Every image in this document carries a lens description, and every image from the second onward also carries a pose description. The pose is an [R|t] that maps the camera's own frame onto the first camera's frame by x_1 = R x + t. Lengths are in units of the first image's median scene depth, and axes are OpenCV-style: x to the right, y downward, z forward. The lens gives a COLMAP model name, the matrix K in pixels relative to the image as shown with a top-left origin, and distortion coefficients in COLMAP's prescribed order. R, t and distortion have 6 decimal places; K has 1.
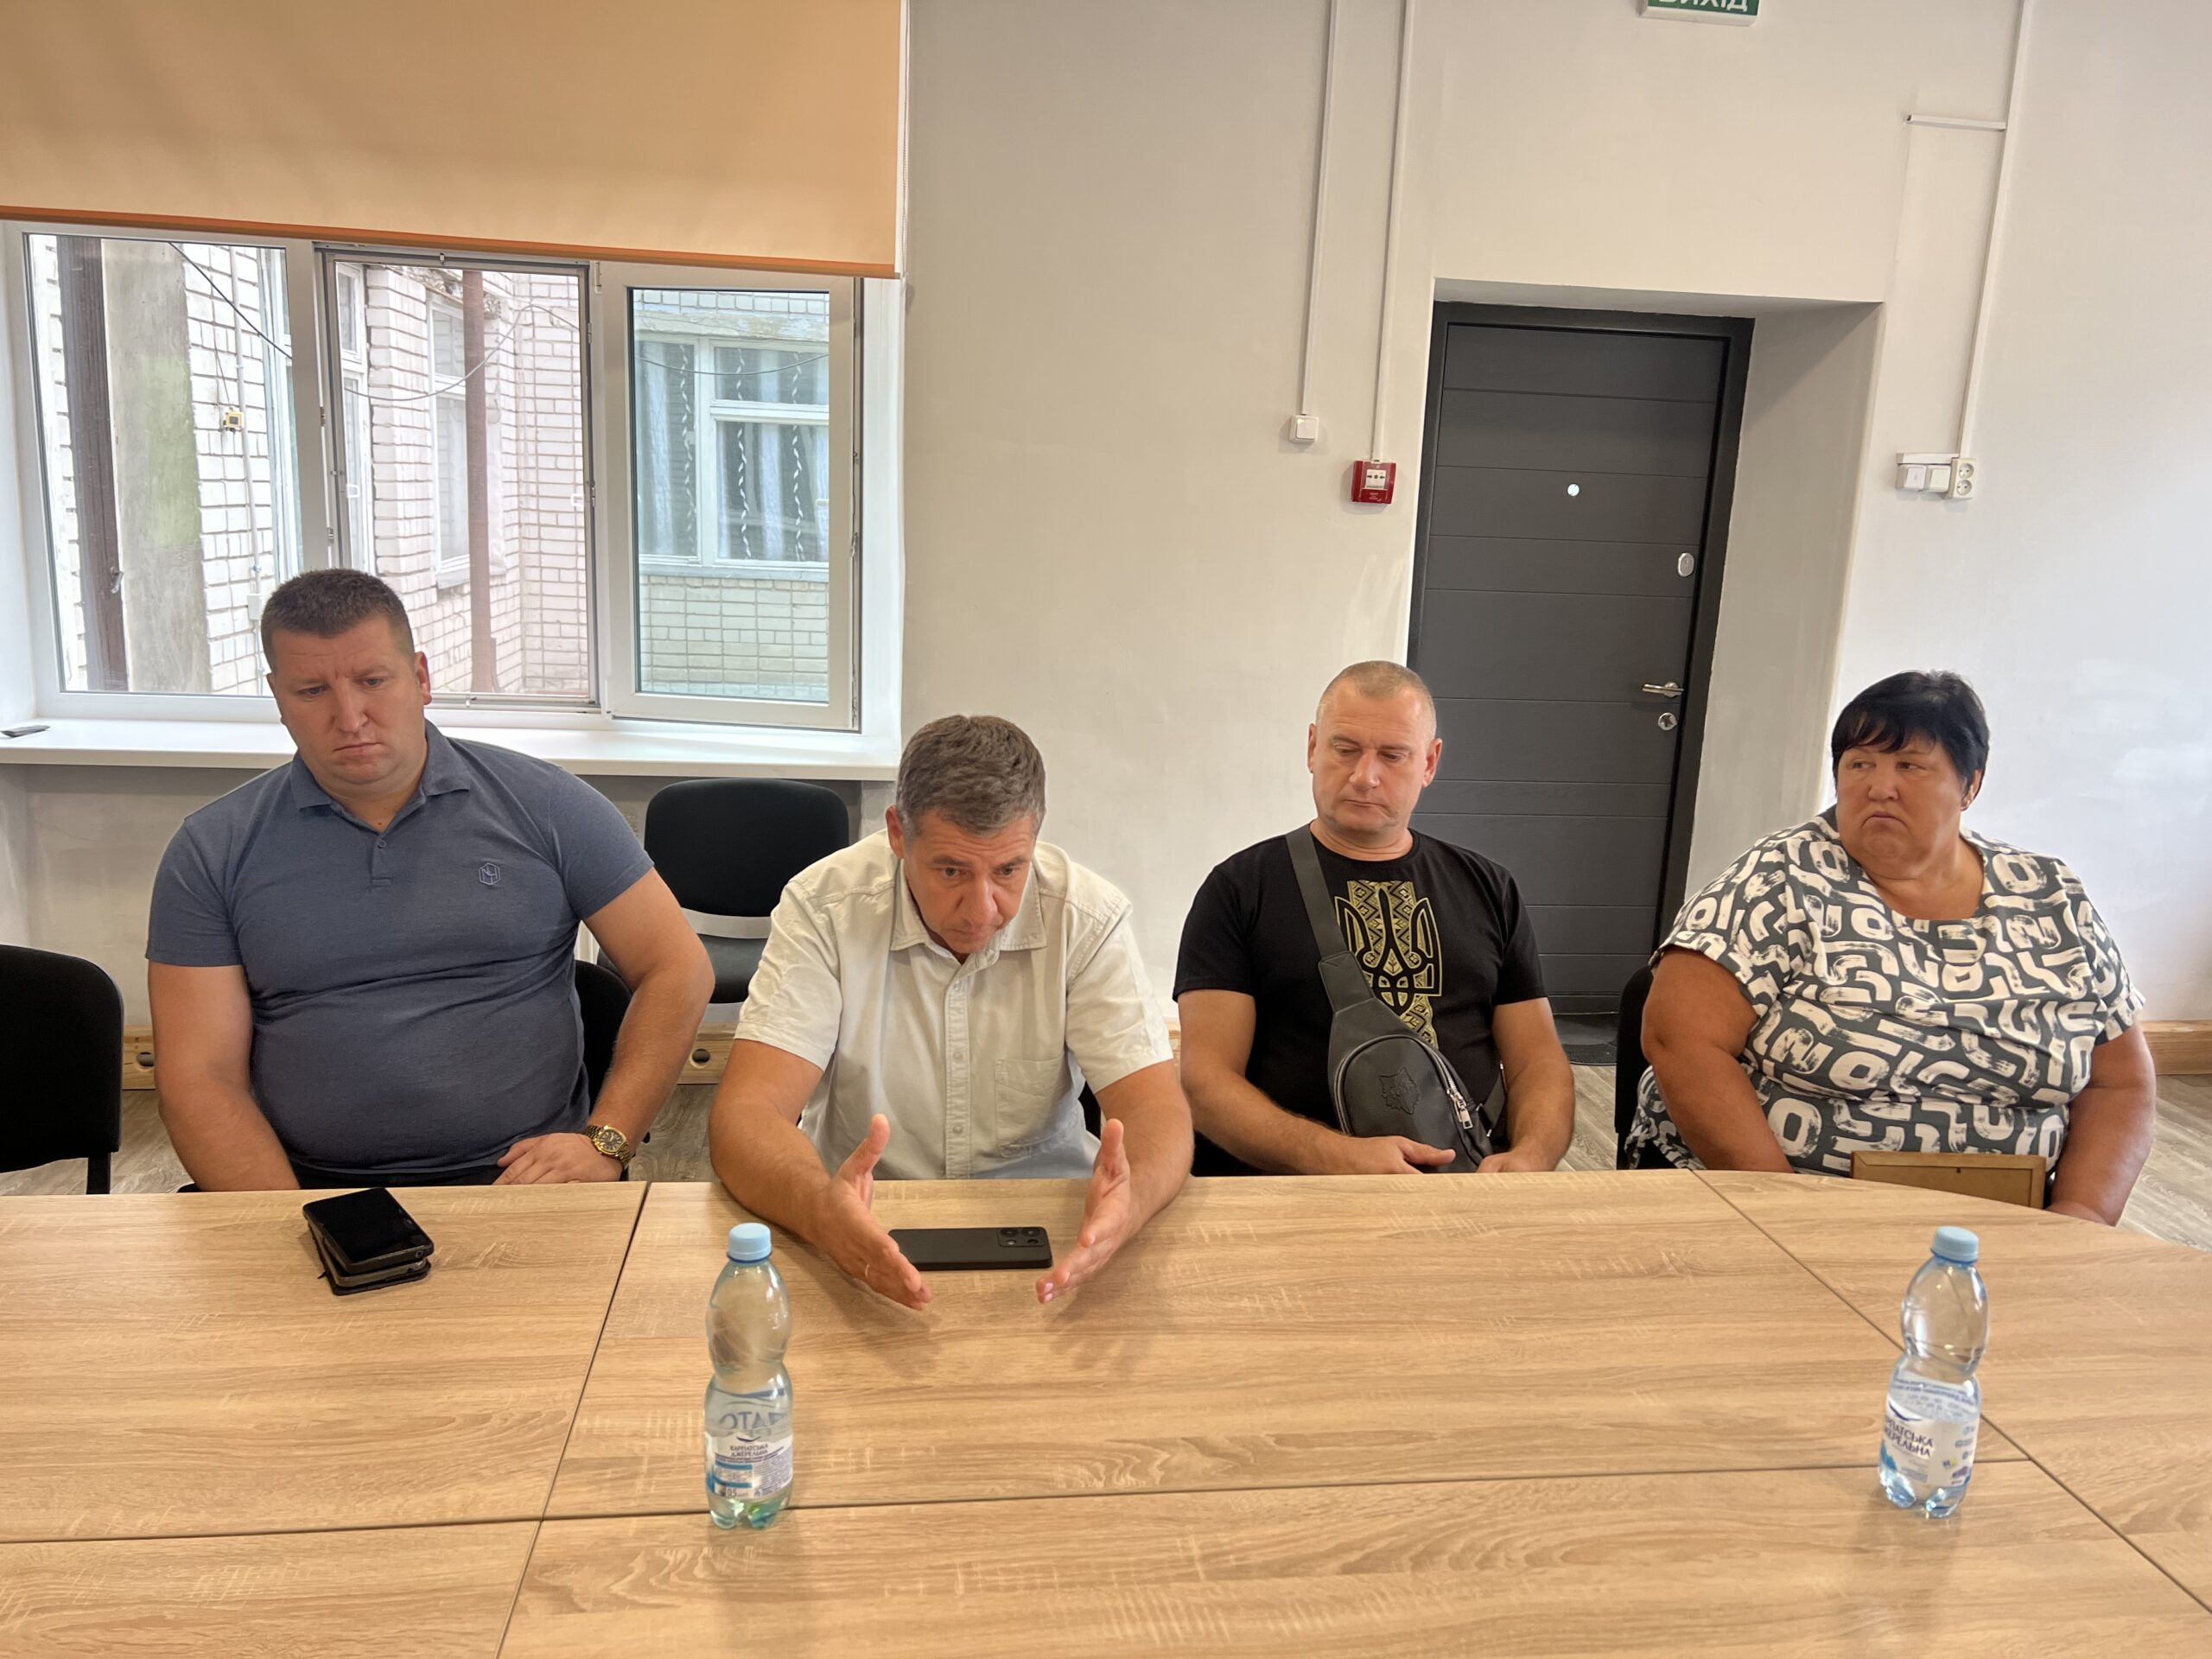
lens RADIAL K [[1642.9, 0, 1106.0], [0, 1642.9, 829.5], [0, 0, 1]] dist [-0.002715, -0.005420]
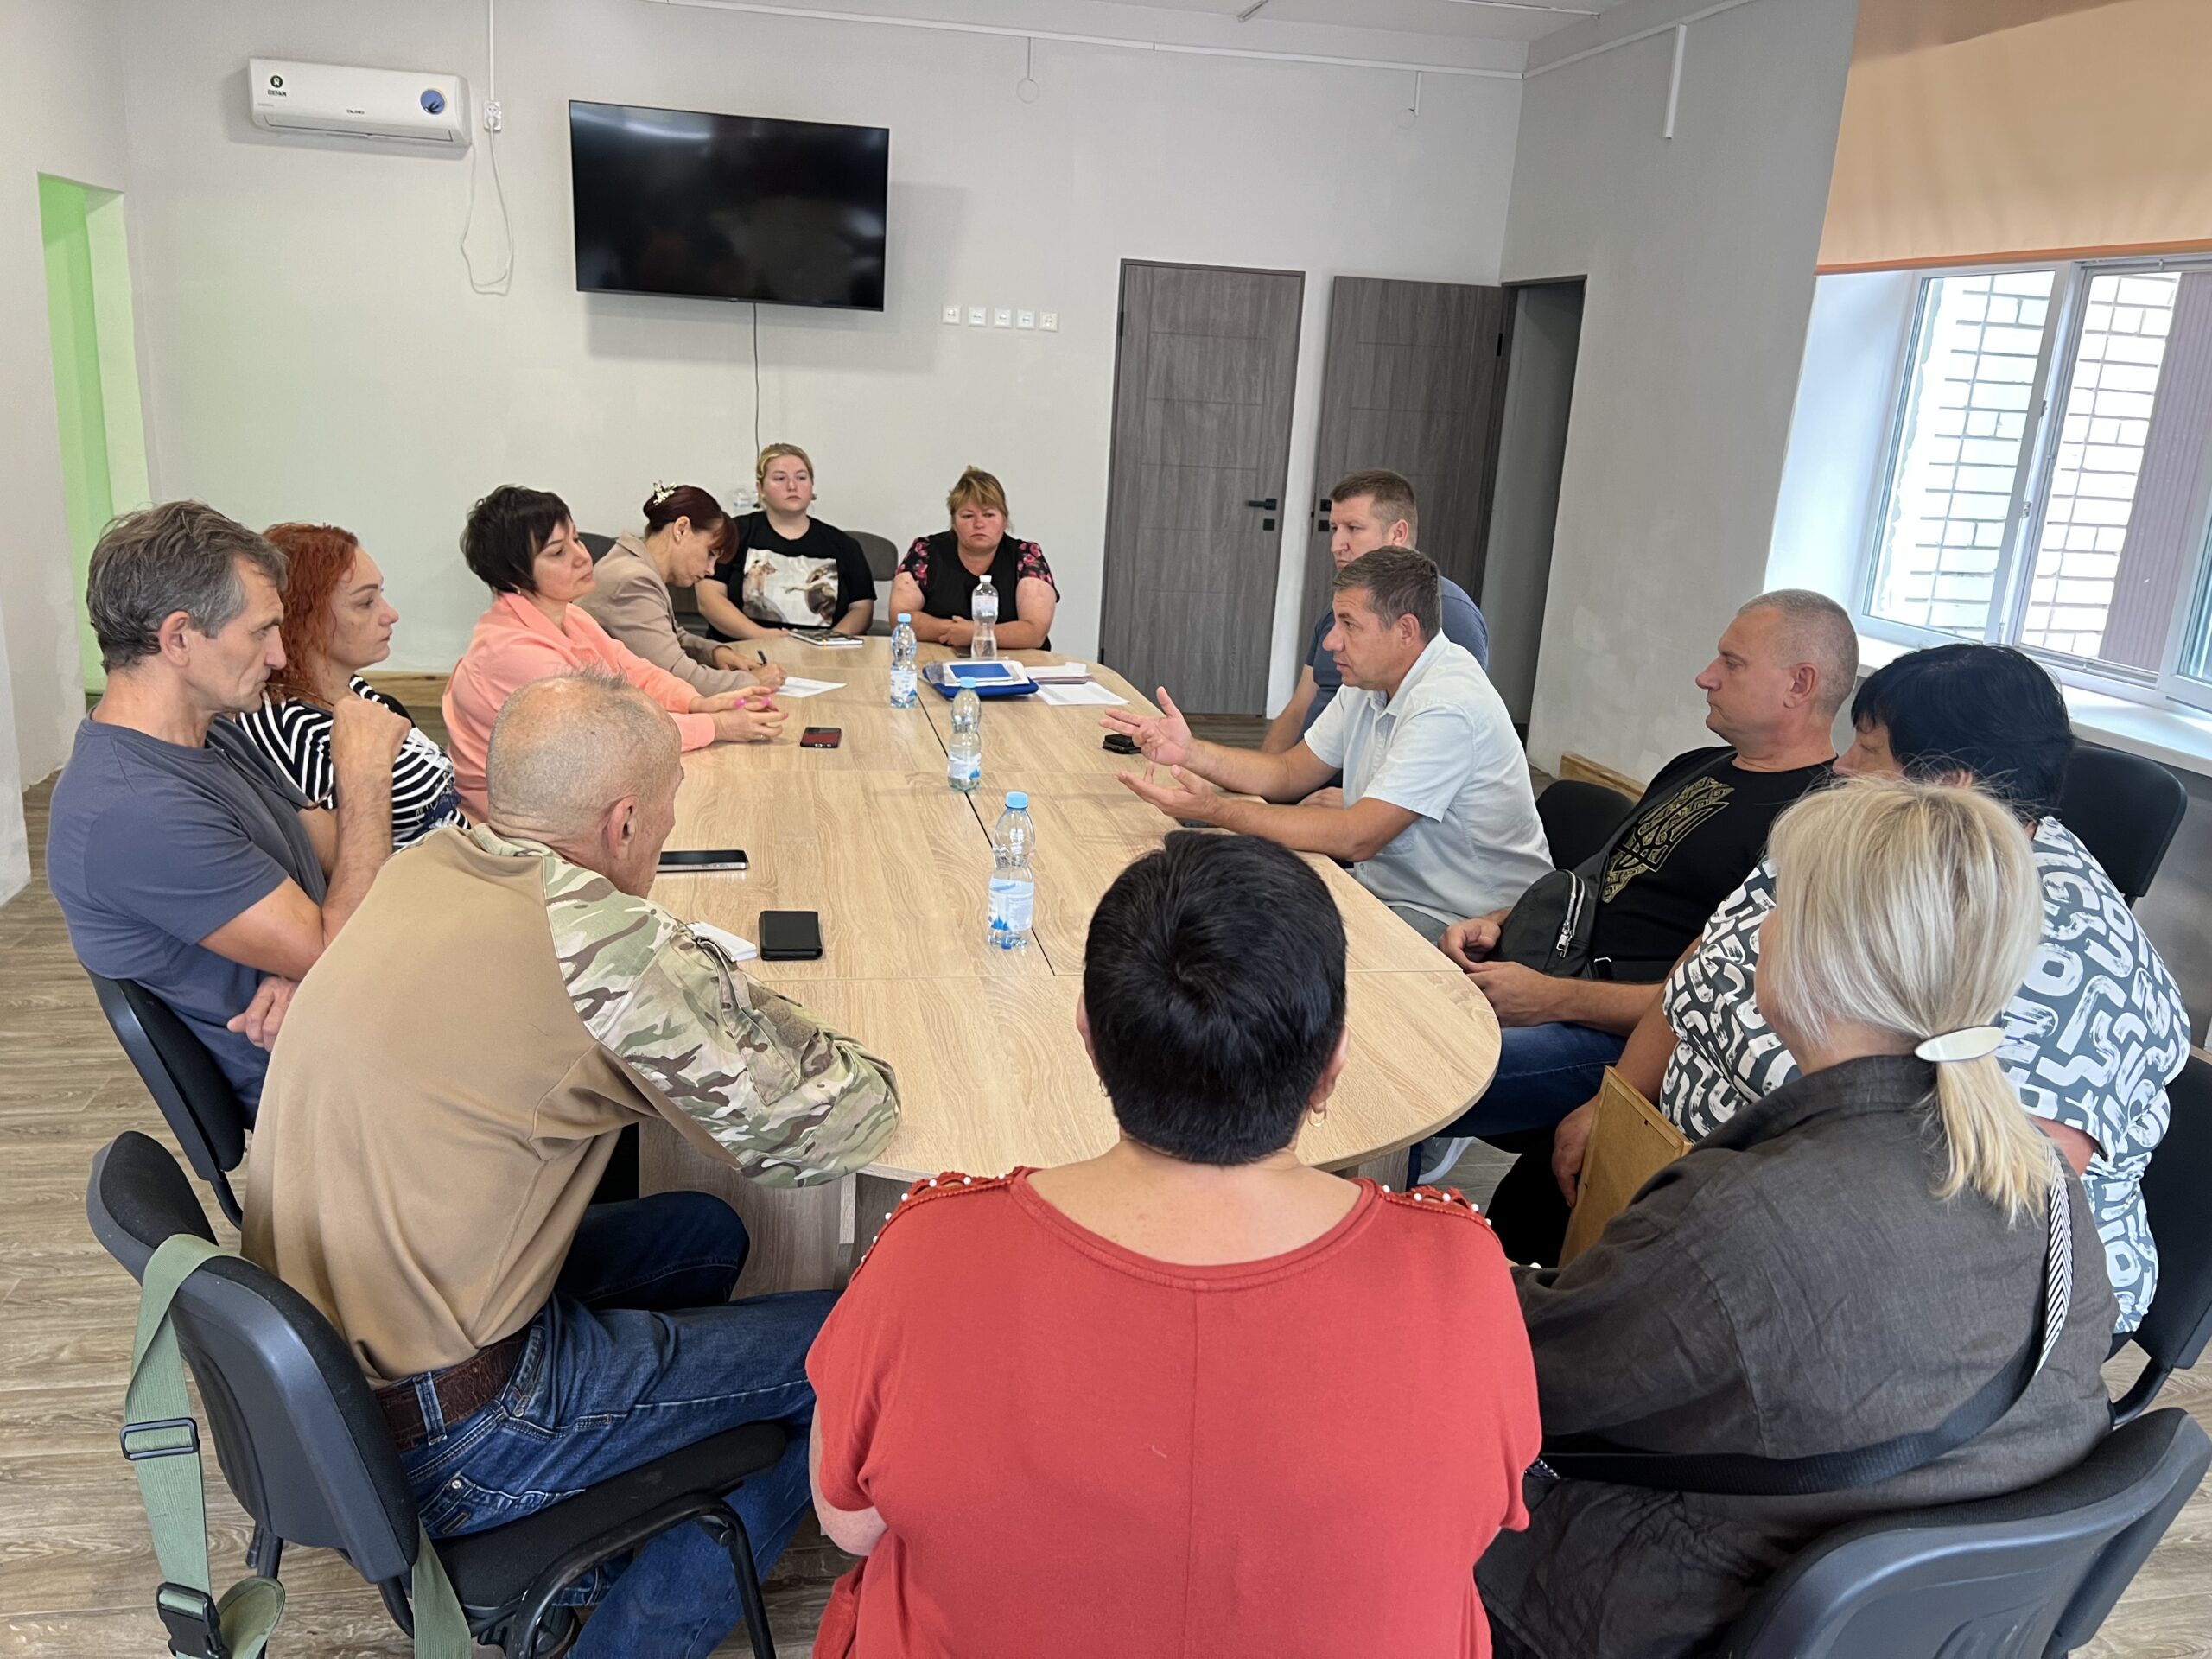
lens RADIAL K [[1642.9, 0, 1106.0], [0, 1642.9, 829.5], [0, 0, 1]] dist [-0.002715, -0.005420]
pose [[0.080978, 0.225475, -0.970878, 1.324394], [-0.245145, 0.948660, 0.199868, -0.064146], [0.966099, 0.221821, 0.132095, 0.488176]]
